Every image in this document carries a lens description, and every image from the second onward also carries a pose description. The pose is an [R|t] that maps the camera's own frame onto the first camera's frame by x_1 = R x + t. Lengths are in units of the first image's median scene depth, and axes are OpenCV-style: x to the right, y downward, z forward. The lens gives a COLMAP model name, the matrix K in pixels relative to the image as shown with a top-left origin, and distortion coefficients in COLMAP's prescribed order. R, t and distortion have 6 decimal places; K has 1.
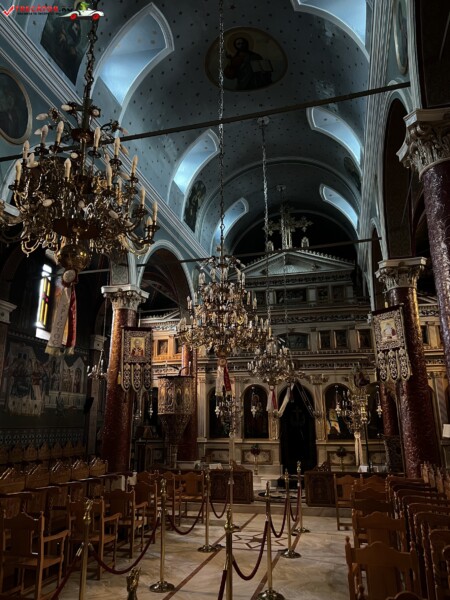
lens RADIAL K [[451.5, 0, 227.9], [0, 451.5, 299.6], [0, 0, 1]] dist [0.059729, -0.056539]
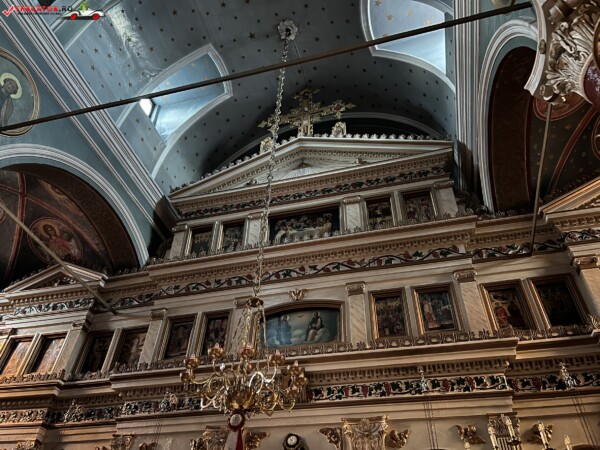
lens RADIAL K [[451.5, 0, 298.3], [0, 451.5, 227.5], [0, 0, 1]] dist [0.059729, -0.056539]
pose [[0.998962, 0.026406, -0.037106, 0.154841], [-0.040551, 0.886588, -0.460779, 0.187268], [0.020730, 0.461805, 0.886739, 0.656599]]
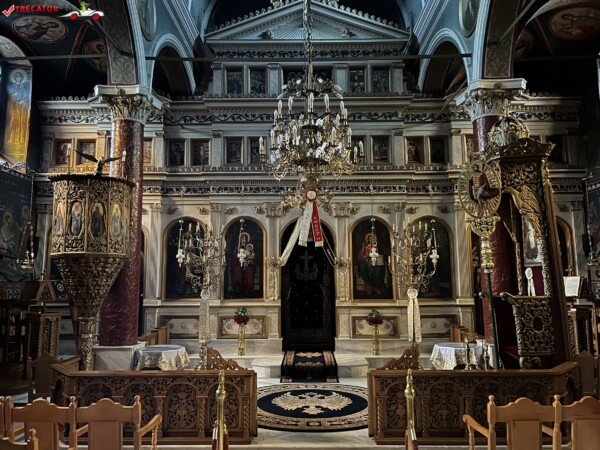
lens RADIAL K [[451.5, 0, 300.9], [0, 451.5, 221.1], [0, 0, 1]] dist [0.059729, -0.056539]
pose [[0.970565, 0.029407, 0.239036, -0.012887], [-0.062459, 0.989294, 0.131898, 0.107426], [-0.232598, -0.142945, 0.962011, 0.379132]]
